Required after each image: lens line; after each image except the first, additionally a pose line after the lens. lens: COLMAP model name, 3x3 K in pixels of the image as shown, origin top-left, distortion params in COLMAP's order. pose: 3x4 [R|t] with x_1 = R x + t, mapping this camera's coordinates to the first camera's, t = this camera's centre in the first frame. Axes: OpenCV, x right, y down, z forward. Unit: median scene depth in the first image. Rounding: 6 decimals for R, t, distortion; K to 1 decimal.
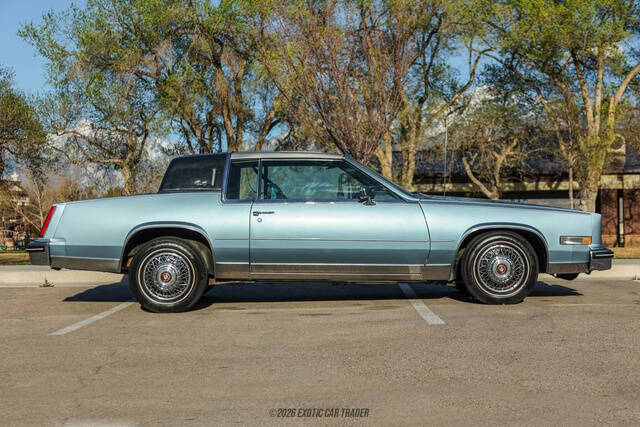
lens RADIAL K [[1691.3, 0, 320.0], [0, 1691.3, 213.5], [0, 0, 1]] dist [0.071223, 0.045306]
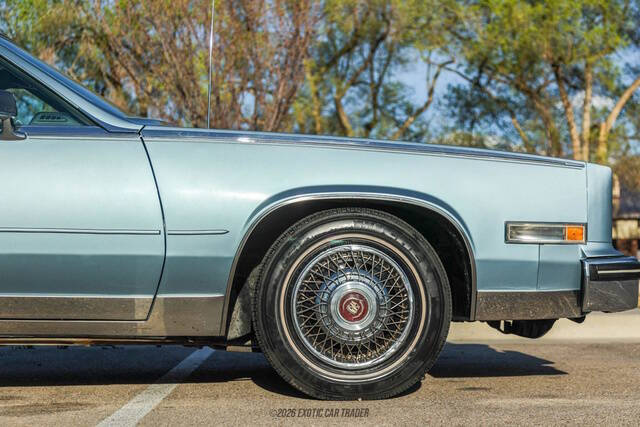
lens RADIAL K [[1691.3, 0, 320.0], [0, 1691.3, 213.5], [0, 0, 1]] dist [0.071223, 0.045306]
pose [[0.999966, 0.001374, 0.008159, 0.030805], [-0.001031, 0.999124, -0.041836, 0.008840], [-0.008210, 0.041826, 0.999091, 0.196772]]
